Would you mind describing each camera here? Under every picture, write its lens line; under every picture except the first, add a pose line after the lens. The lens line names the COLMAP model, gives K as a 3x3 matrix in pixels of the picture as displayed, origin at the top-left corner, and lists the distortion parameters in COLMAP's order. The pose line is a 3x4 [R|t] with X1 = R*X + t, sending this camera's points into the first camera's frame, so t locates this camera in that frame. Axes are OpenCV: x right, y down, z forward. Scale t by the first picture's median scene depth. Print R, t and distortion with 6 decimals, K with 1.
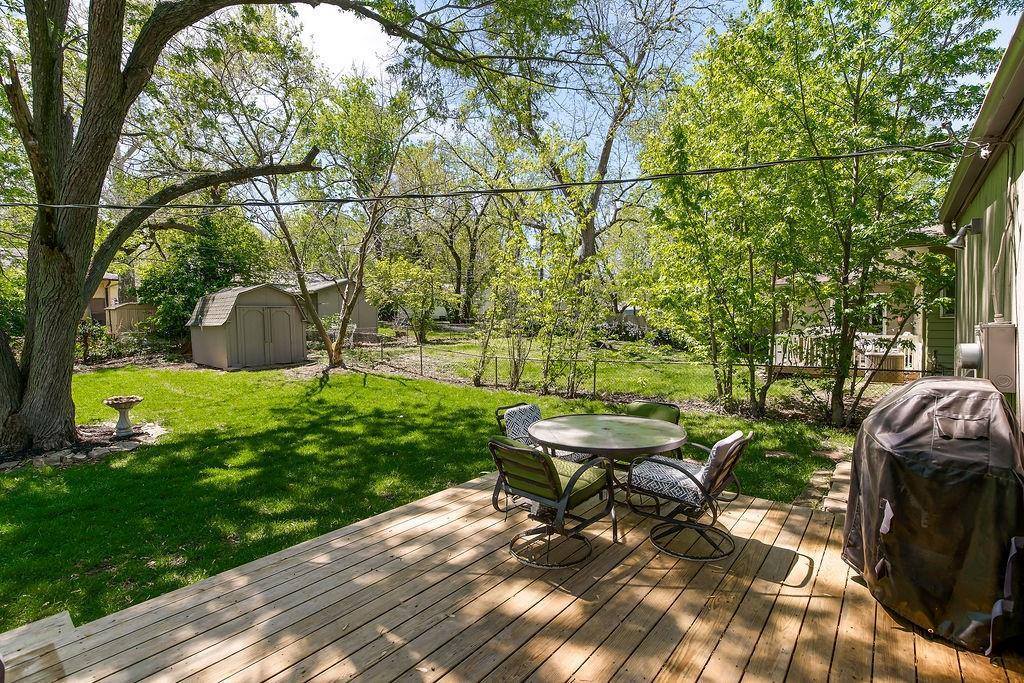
lens RADIAL K [[472.2, 0, 511.1], [0, 472.2, 341.6], [0, 0, 1]] dist [0.001281, 0.000291]
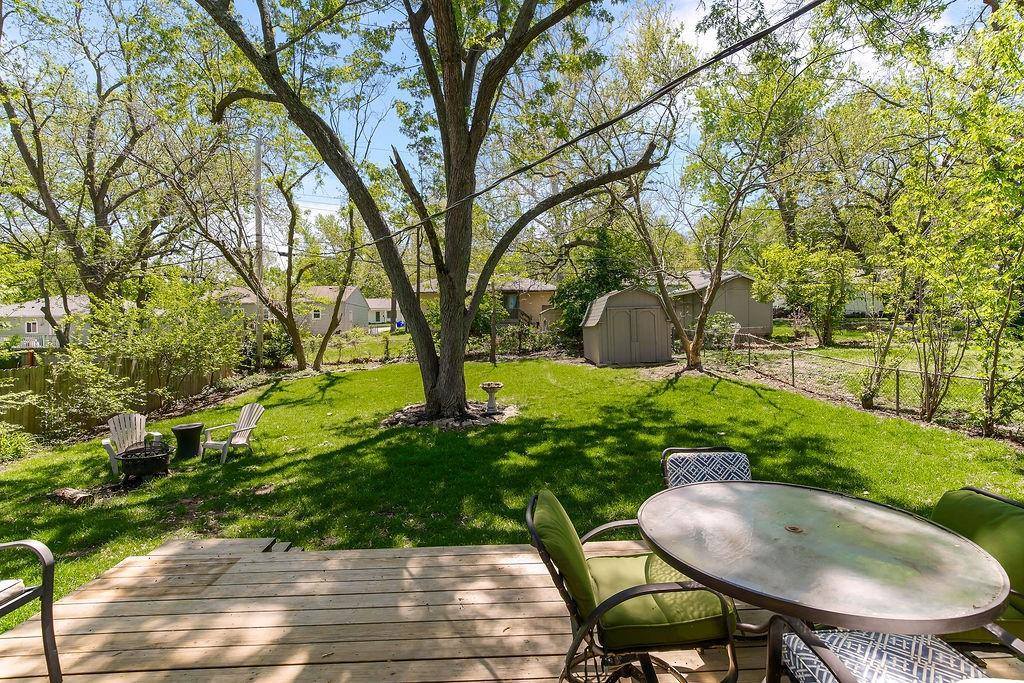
lens RADIAL K [[472.2, 0, 513.2], [0, 472.2, 336.7], [0, 0, 1]] dist [0.001281, 0.000291]
pose [[0.665124, 0.010672, -0.746657, 0.095077], [-0.016484, 0.999864, -0.000394, -0.004659], [0.746551, 0.012570, 0.665209, 0.103843]]
